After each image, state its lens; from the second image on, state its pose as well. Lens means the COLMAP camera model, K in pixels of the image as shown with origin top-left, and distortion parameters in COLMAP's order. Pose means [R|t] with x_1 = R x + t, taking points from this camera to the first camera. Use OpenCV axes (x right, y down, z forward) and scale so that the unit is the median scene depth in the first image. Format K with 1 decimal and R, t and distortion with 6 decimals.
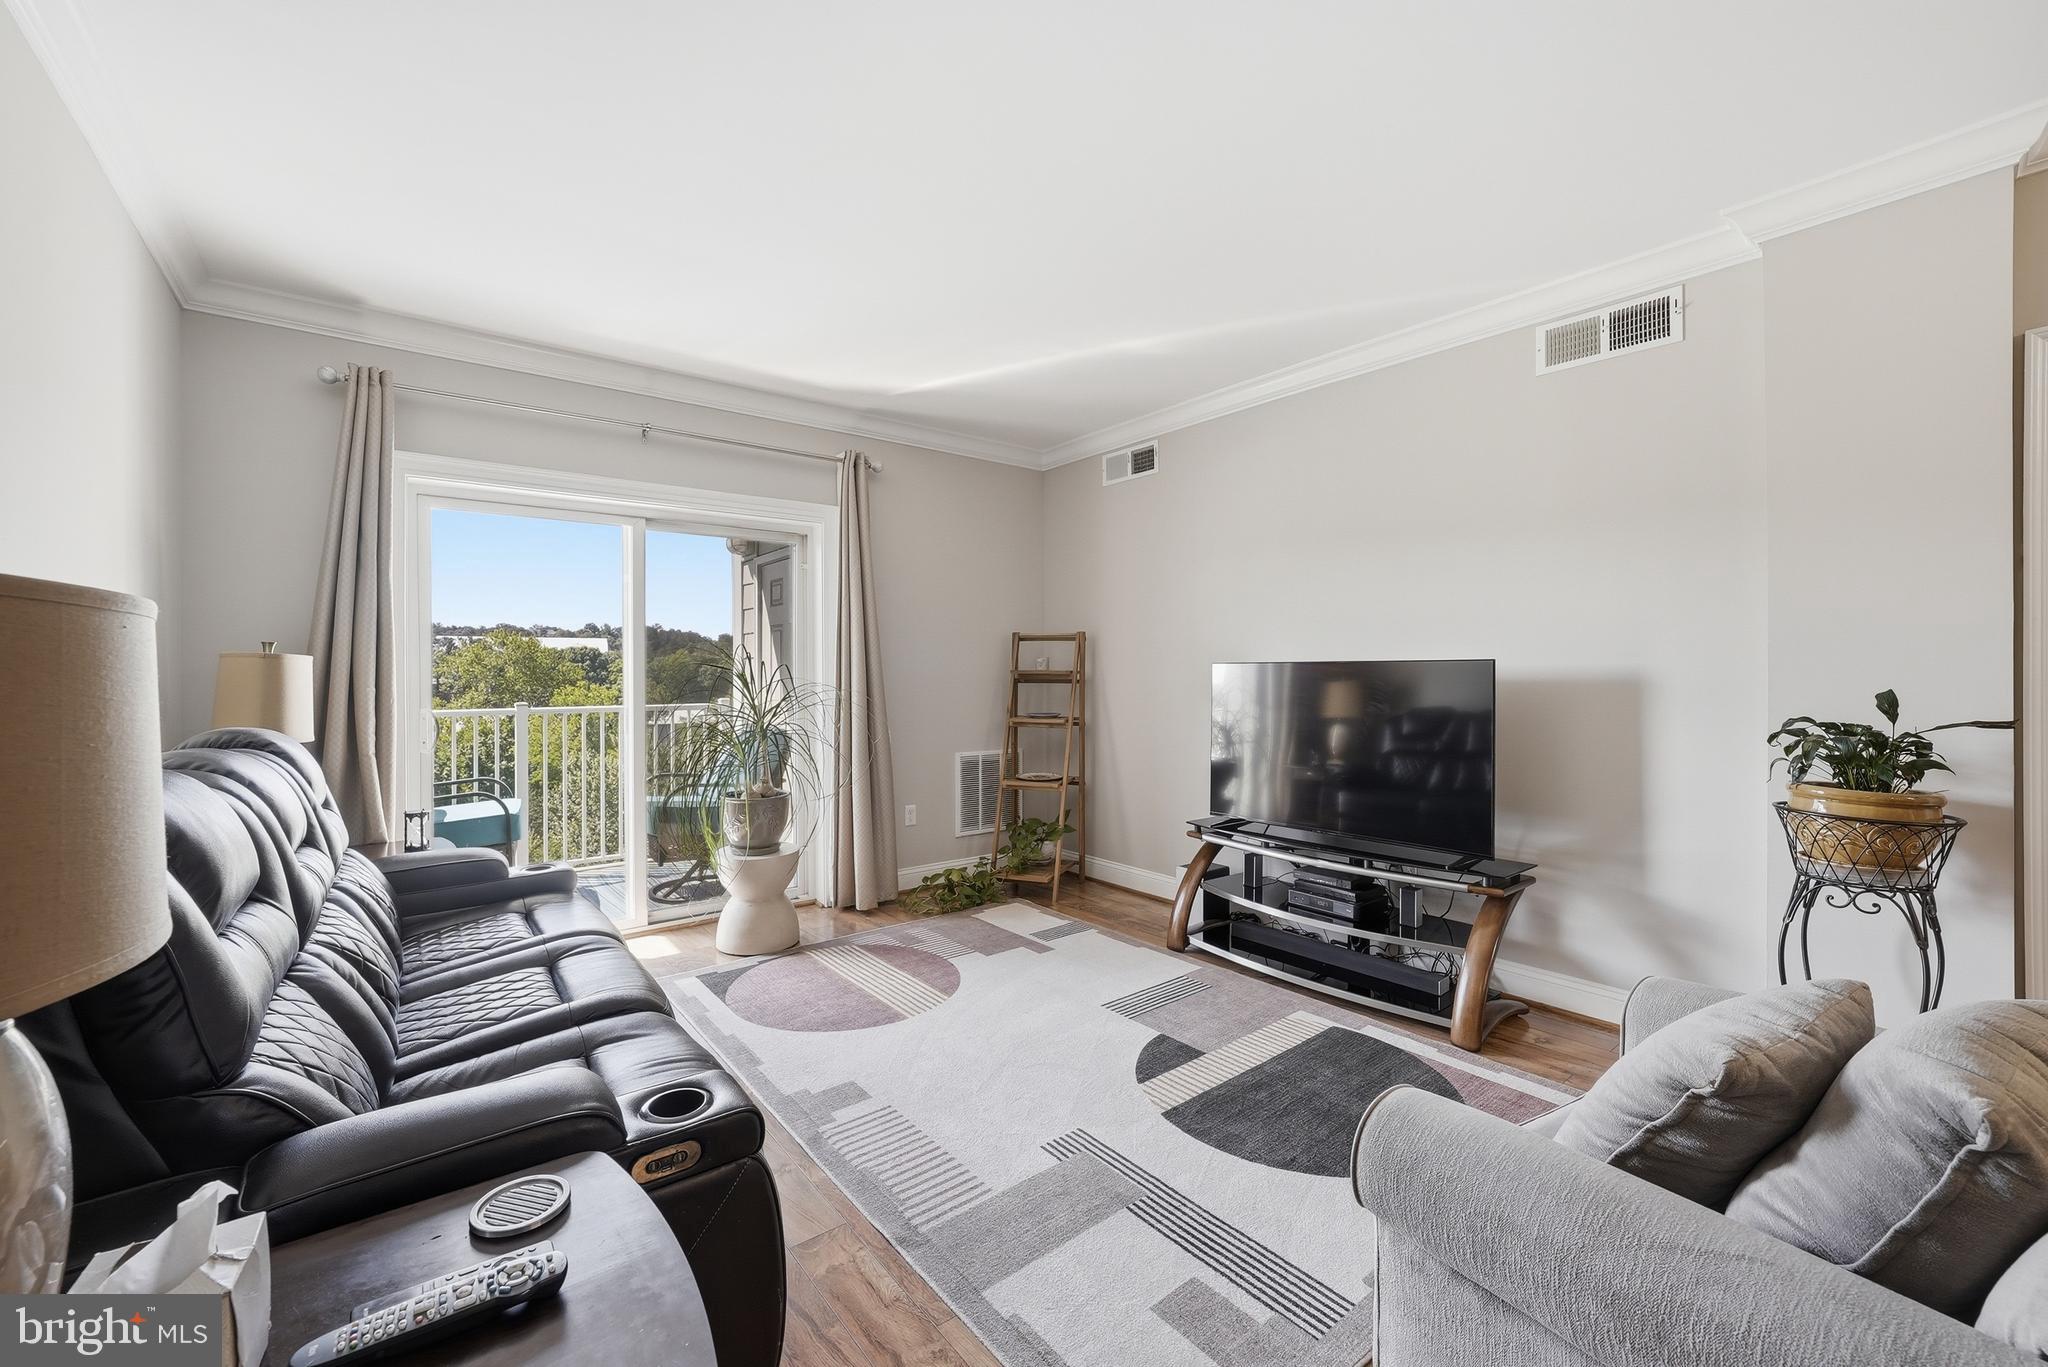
lens RADIAL K [[811.3, 0, 1012.1], [0, 811.3, 685.5], [0, 0, 1]] dist [-0.002537, 0.000964]
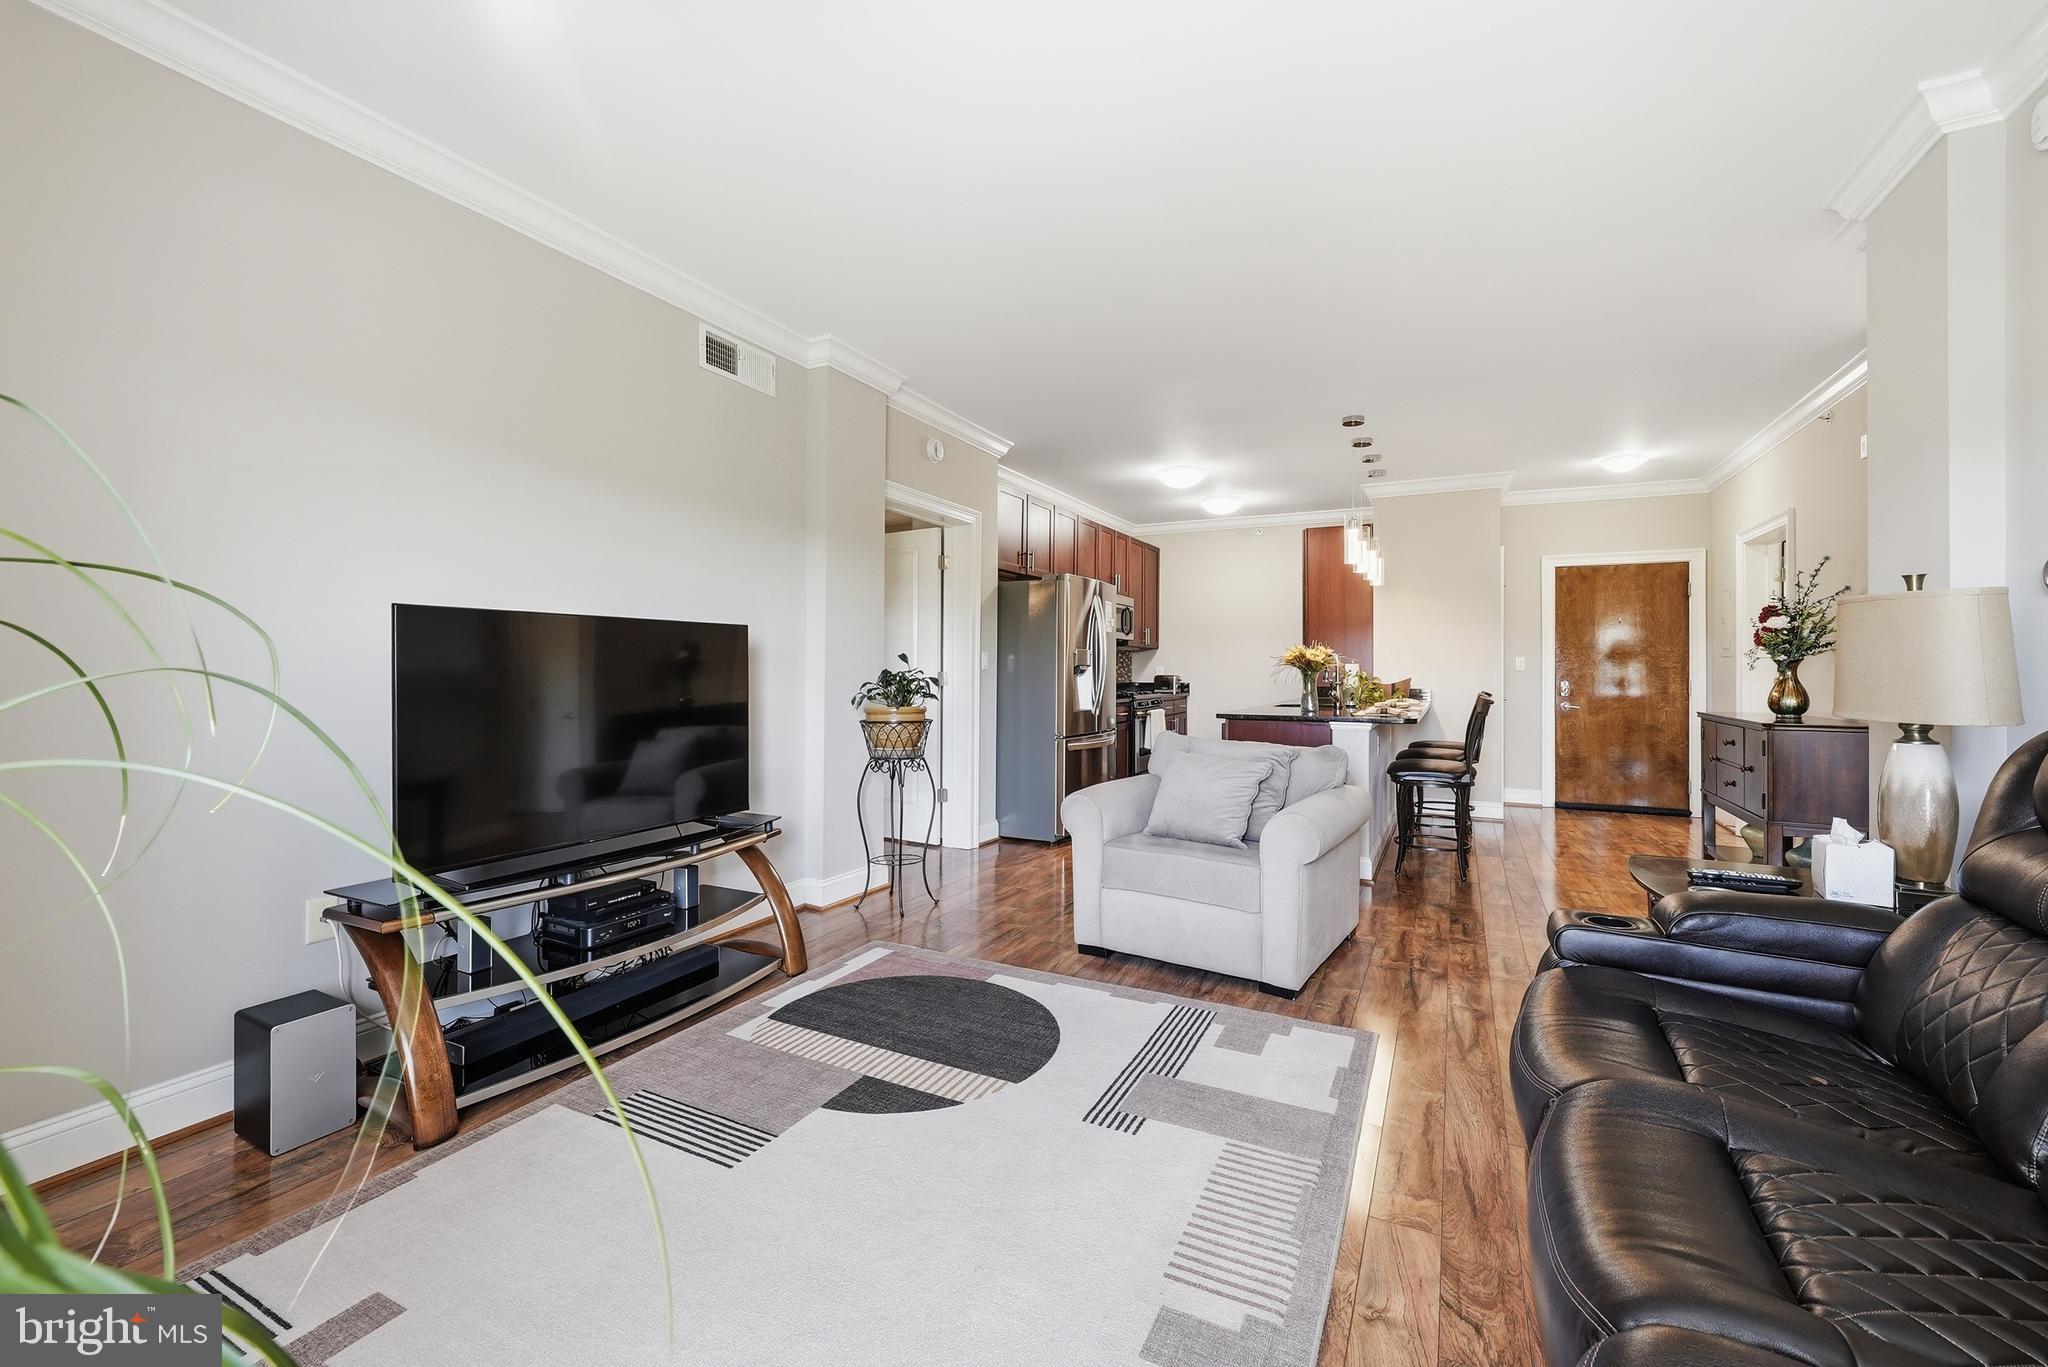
lens RADIAL K [[811.3, 0, 1042.2], [0, 811.3, 669.3], [0, 0, 1]] dist [-0.002537, 0.000964]
pose [[-0.412984, -0.001698, 0.910737, -0.628712], [0.015849, 0.999833, 0.009051, 0.027479], [-0.910600, 0.018173, -0.412888, 1.215986]]
